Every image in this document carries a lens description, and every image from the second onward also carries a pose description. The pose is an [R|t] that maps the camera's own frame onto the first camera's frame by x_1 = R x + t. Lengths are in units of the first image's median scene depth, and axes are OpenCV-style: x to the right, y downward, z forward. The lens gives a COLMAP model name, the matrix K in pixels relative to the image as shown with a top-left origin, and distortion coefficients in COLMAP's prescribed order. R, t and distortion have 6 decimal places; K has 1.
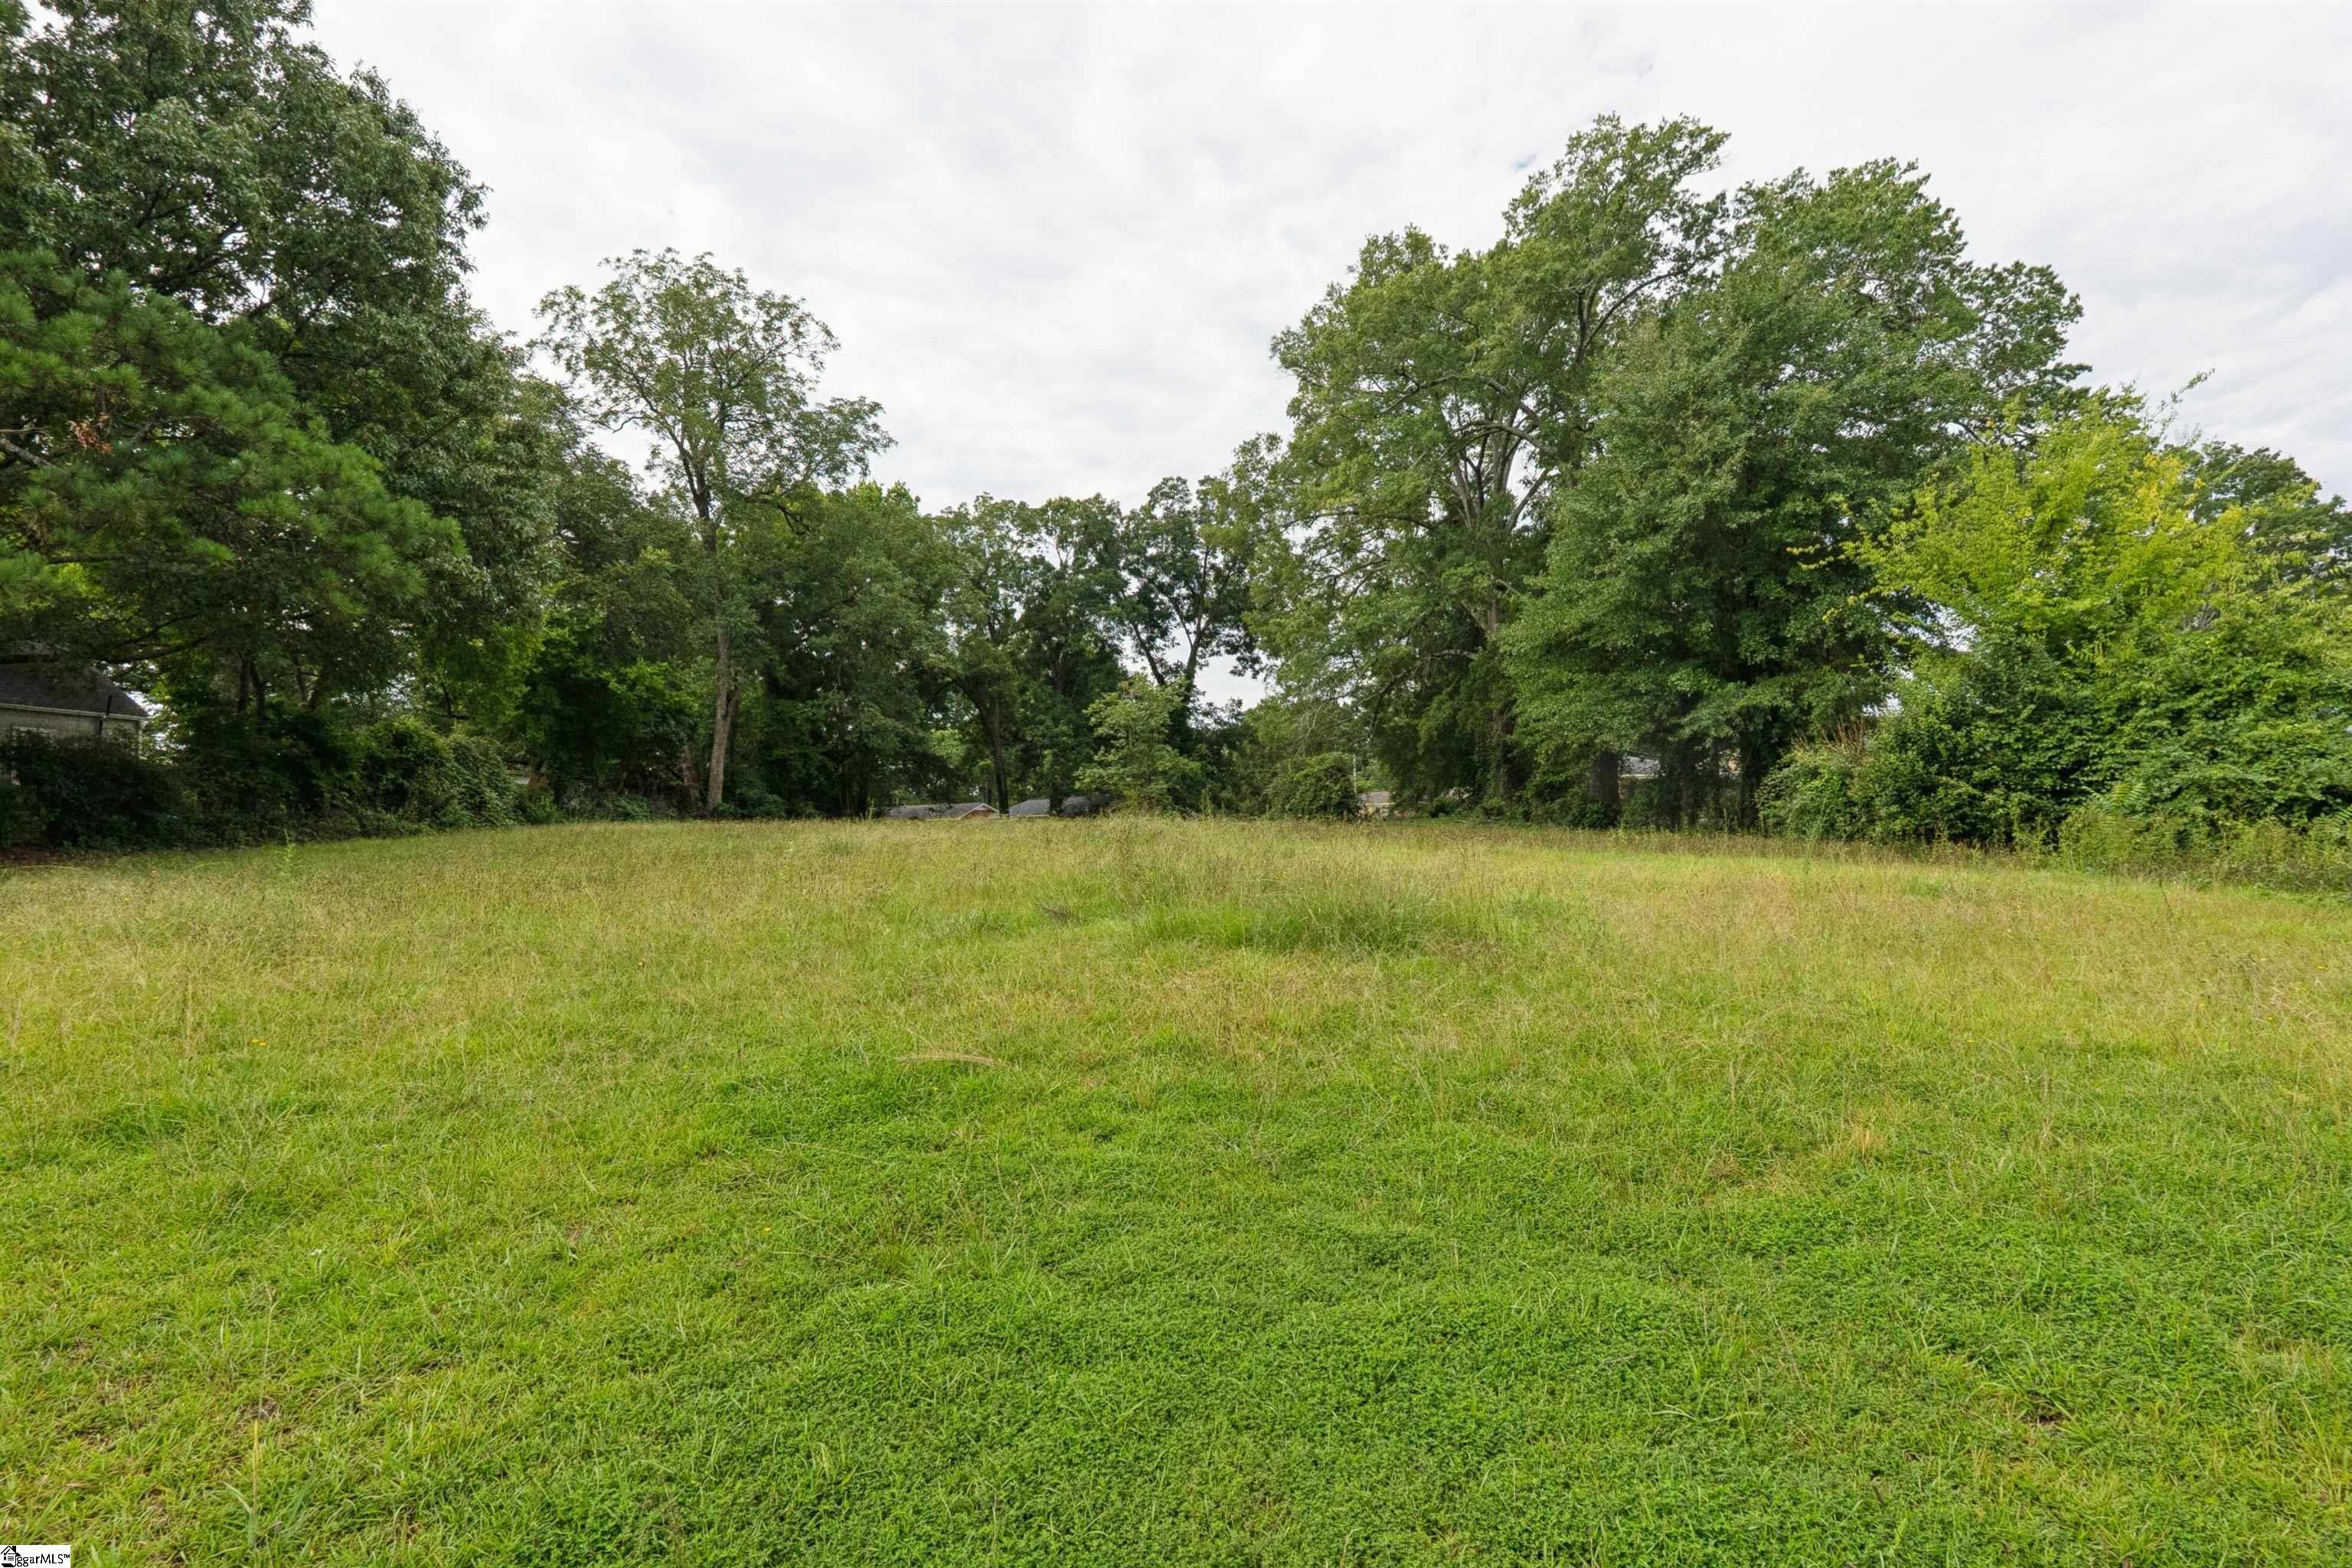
lens RADIAL K [[1060.6, 0, 1183.5], [0, 1060.6, 768.1], [0, 0, 1]] dist [-0.004282, 0.001019]
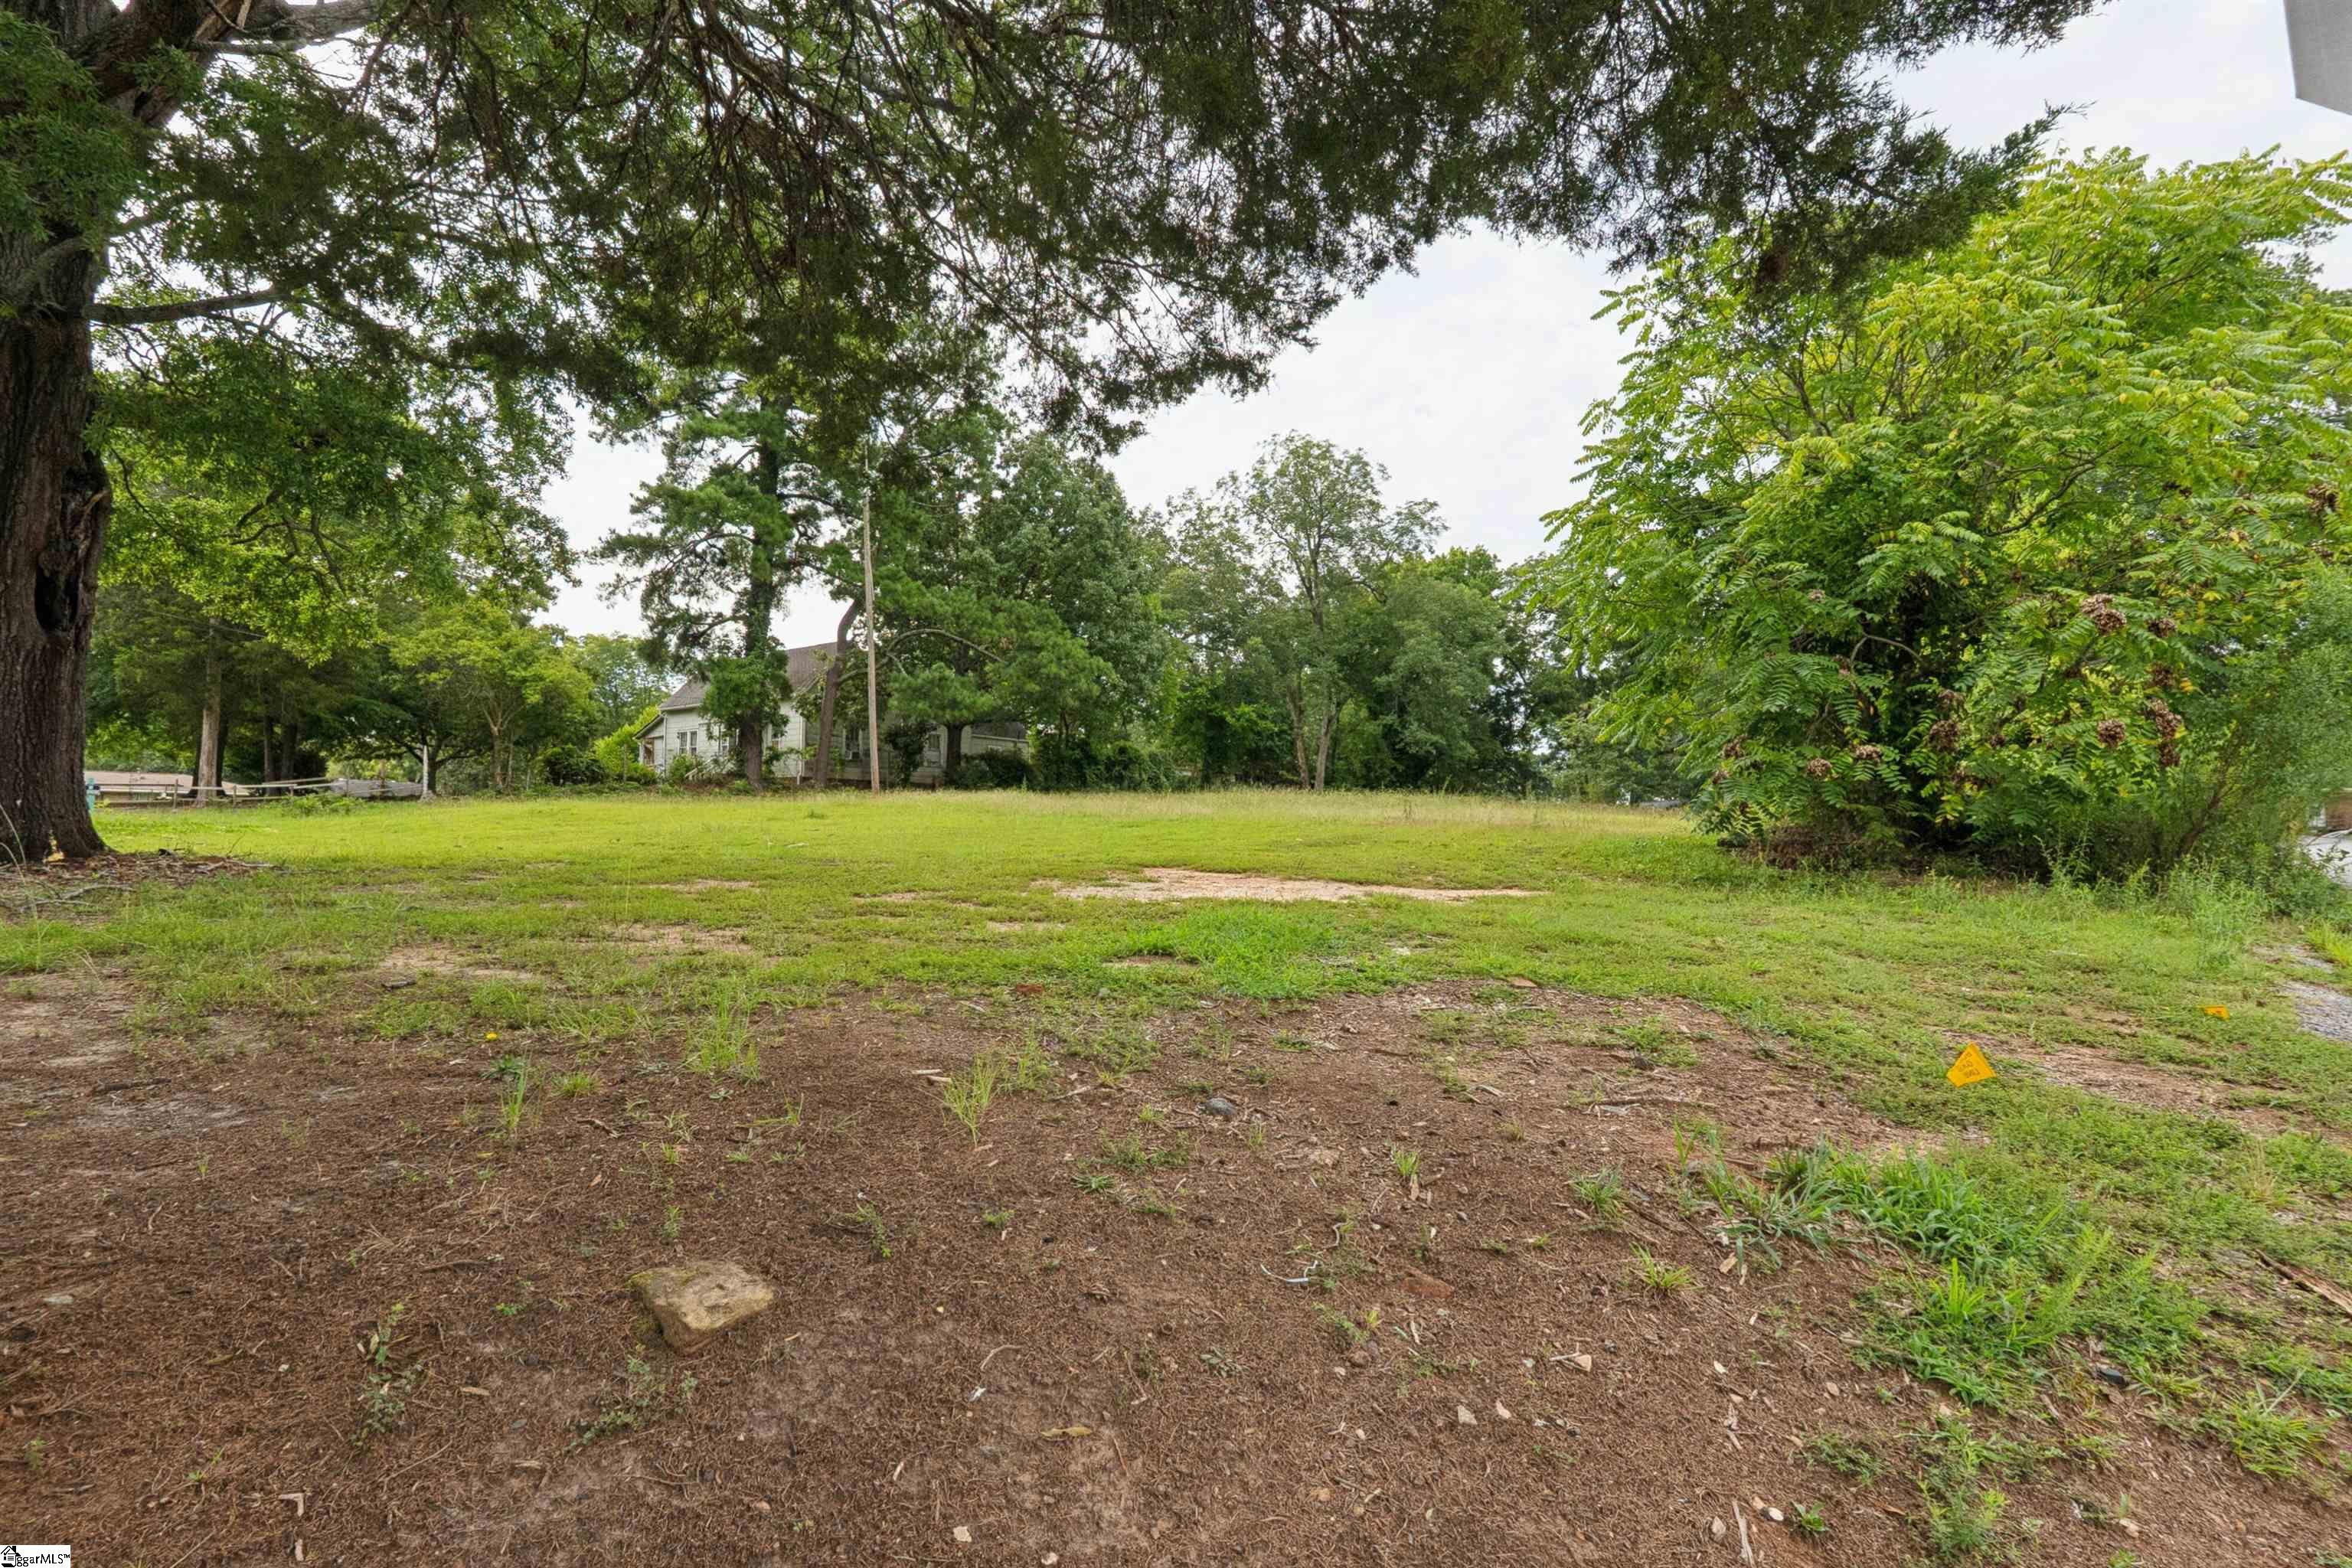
lens RADIAL K [[1082.2, 0, 1176.0], [0, 1082.2, 784.0], [0, 0, 1]] dist [-0.034139, 0.000220]
pose [[0.771107, 0.023827, -0.636259, 0.338225], [-0.017452, 0.999715, 0.016288, 0.001527], [0.636466, -0.001456, 0.771303, -0.275359]]
